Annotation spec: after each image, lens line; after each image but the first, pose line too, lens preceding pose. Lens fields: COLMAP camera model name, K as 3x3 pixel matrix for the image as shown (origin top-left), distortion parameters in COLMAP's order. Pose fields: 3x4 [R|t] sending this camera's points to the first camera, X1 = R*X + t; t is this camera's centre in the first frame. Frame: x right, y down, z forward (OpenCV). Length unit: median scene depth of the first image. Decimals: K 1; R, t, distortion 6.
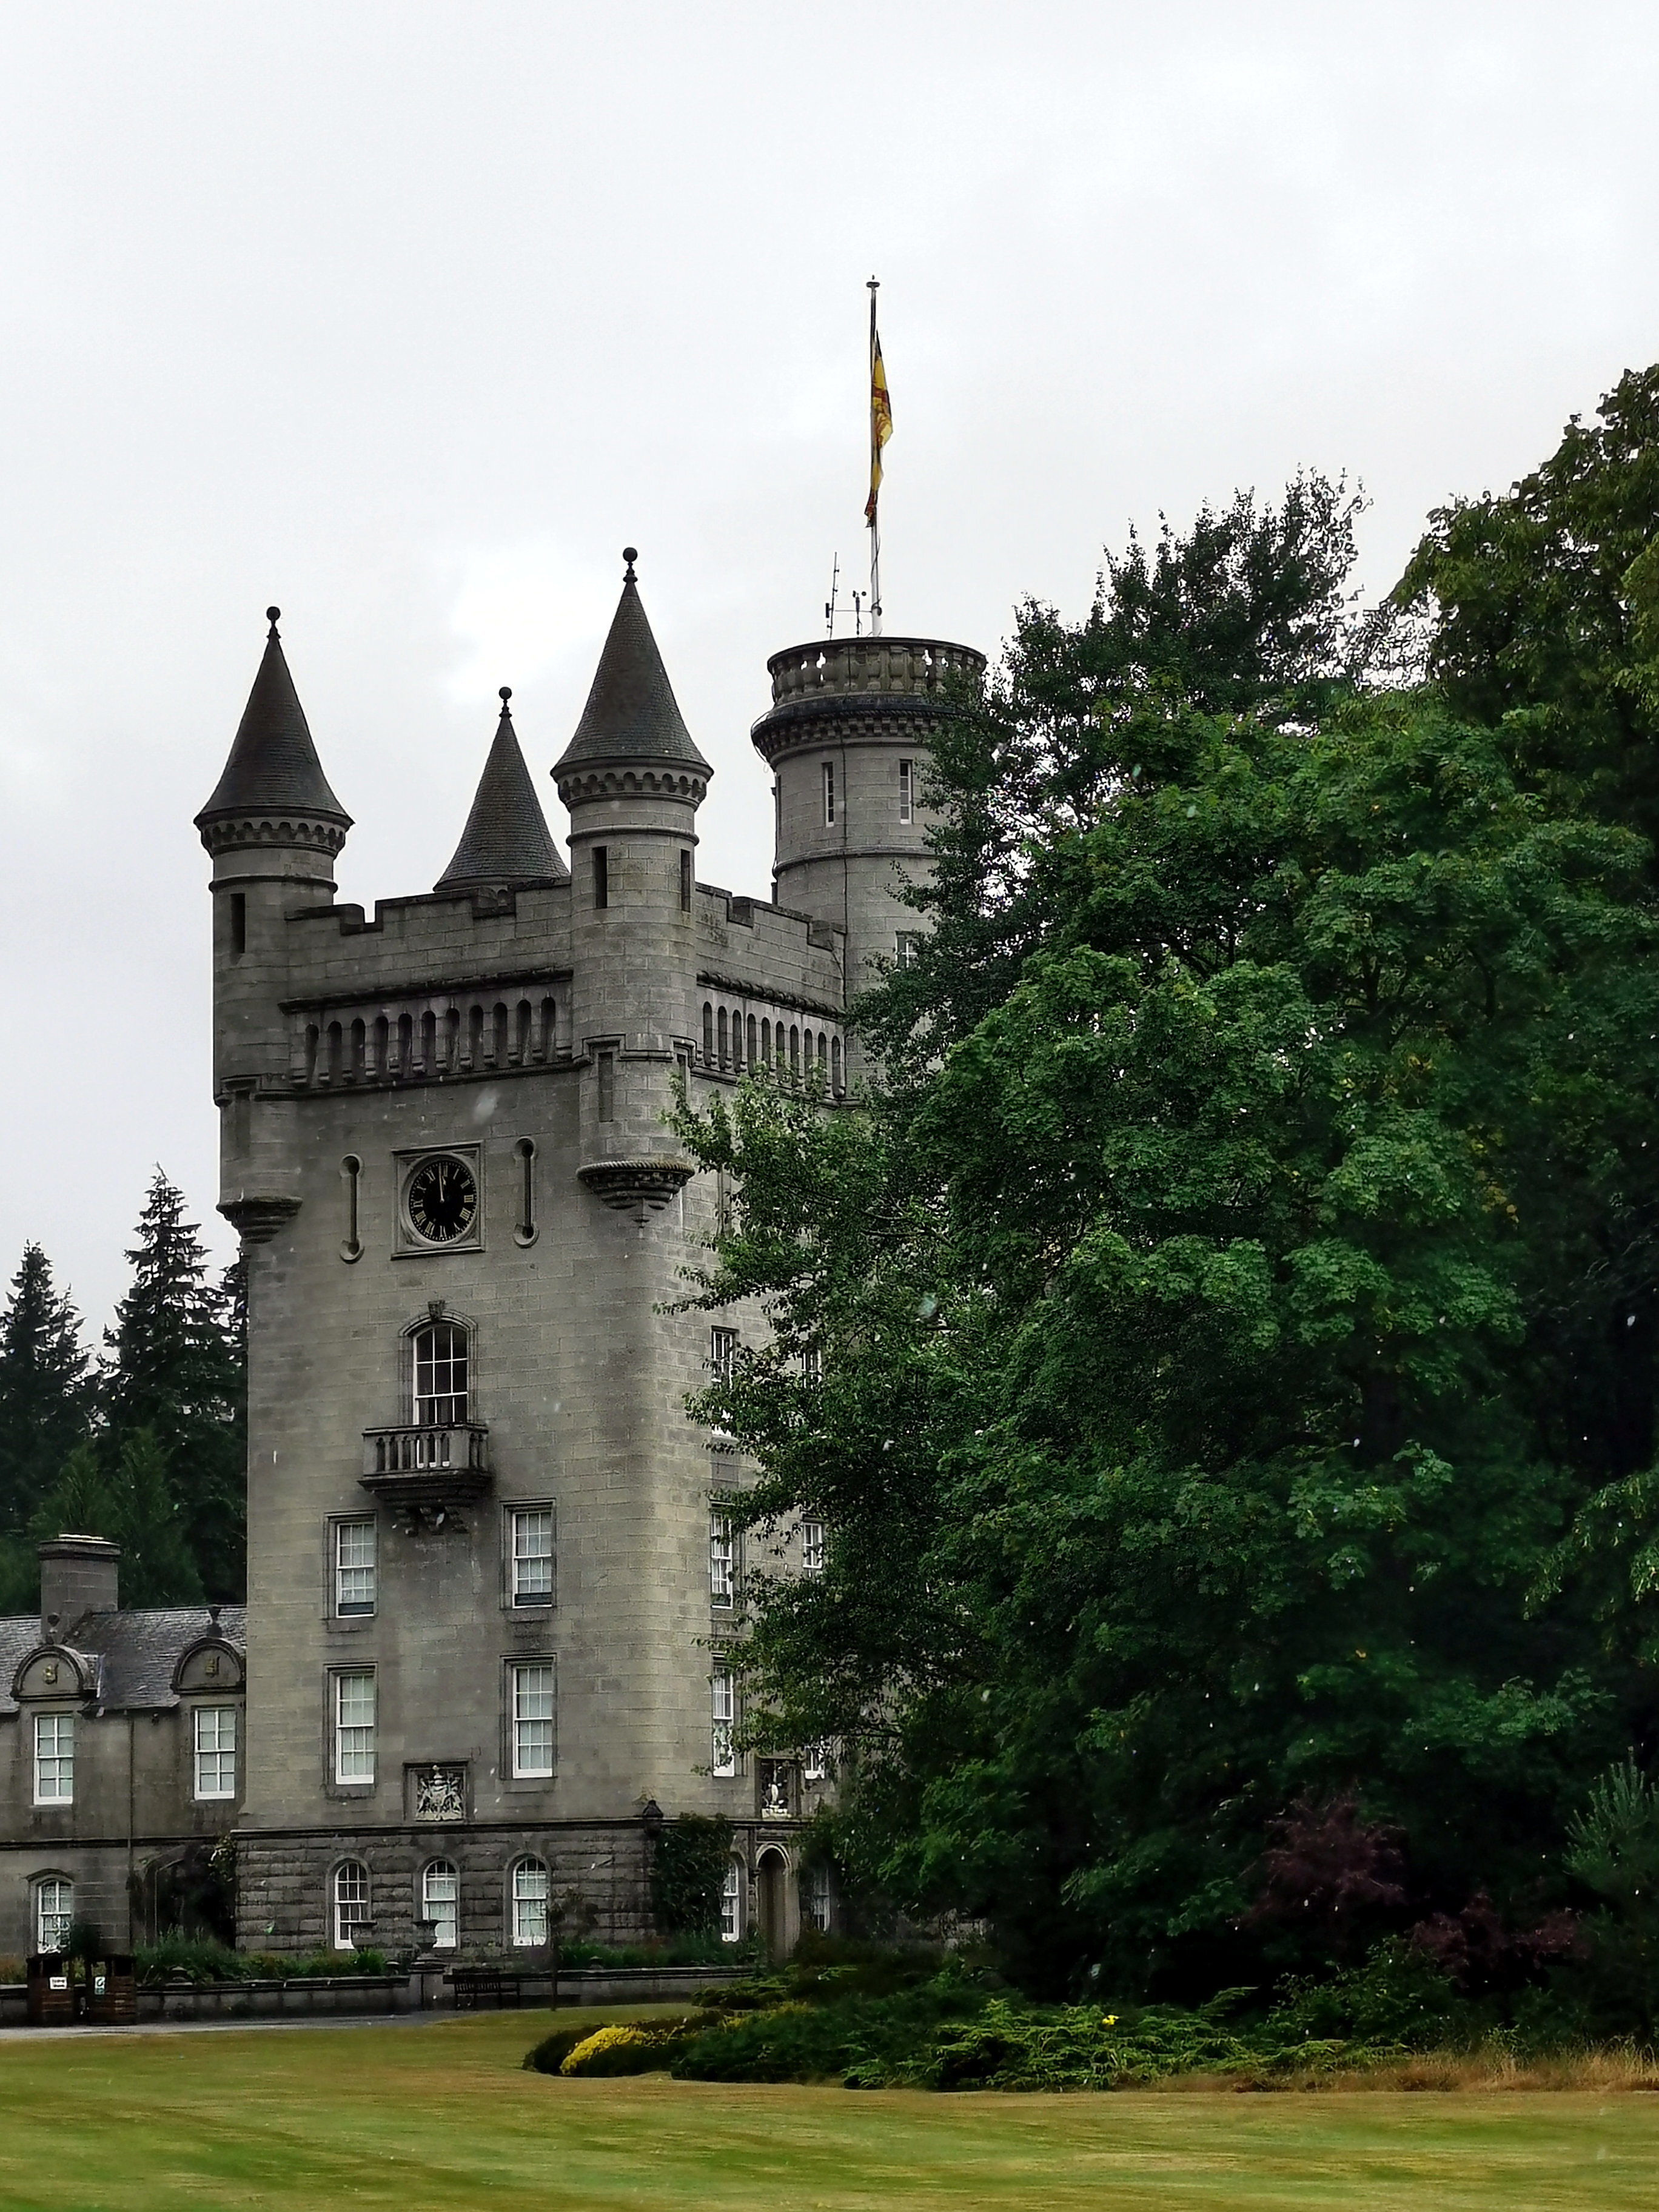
lens RADIAL K [[5127.0, 0, 898.2], [0, 5127.0, 1143.2], [0, 0, 1]] dist [0.109163, 0.000000]
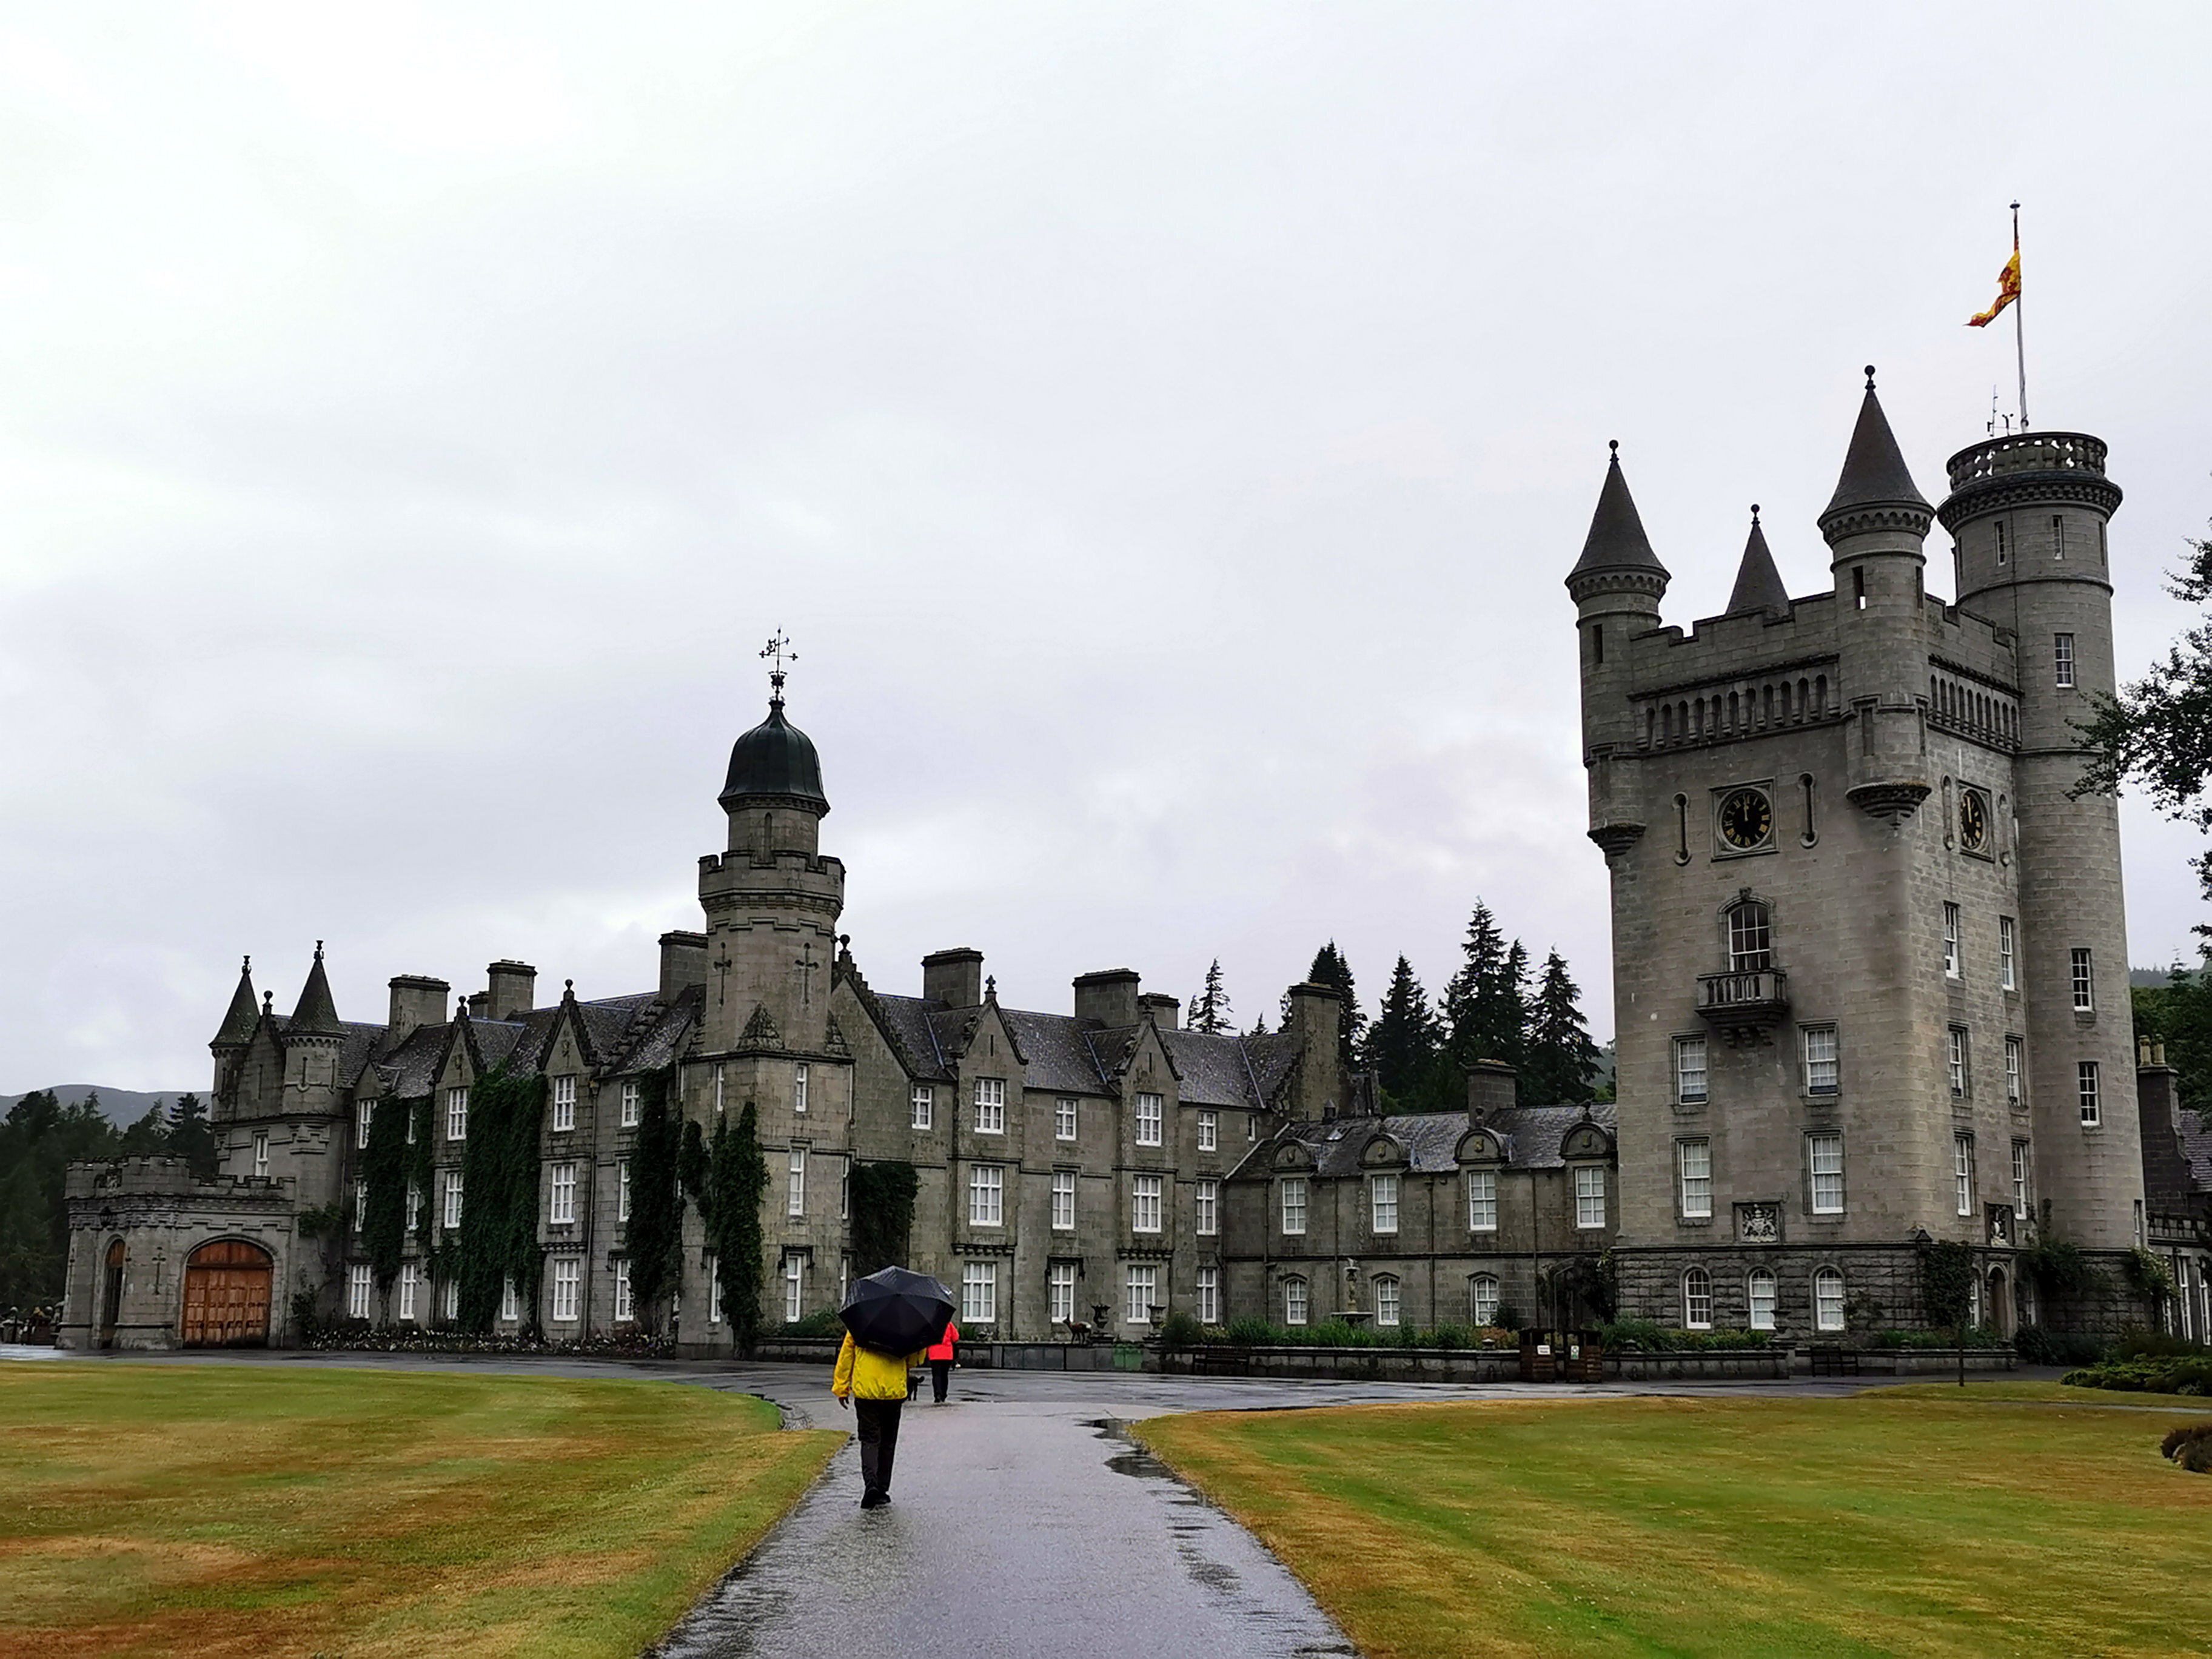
lens RADIAL K [[2582.7, 0, 1130.6], [0, 2582.7, 829.6], [0, 0, 1]] dist [0.022712, 0.000000]
pose [[0.964369, -0.028168, -0.263055, -0.064407], [0.019166, 0.999142, -0.036727, 0.037961], [0.263864, 0.030376, 0.964081, 0.240158]]
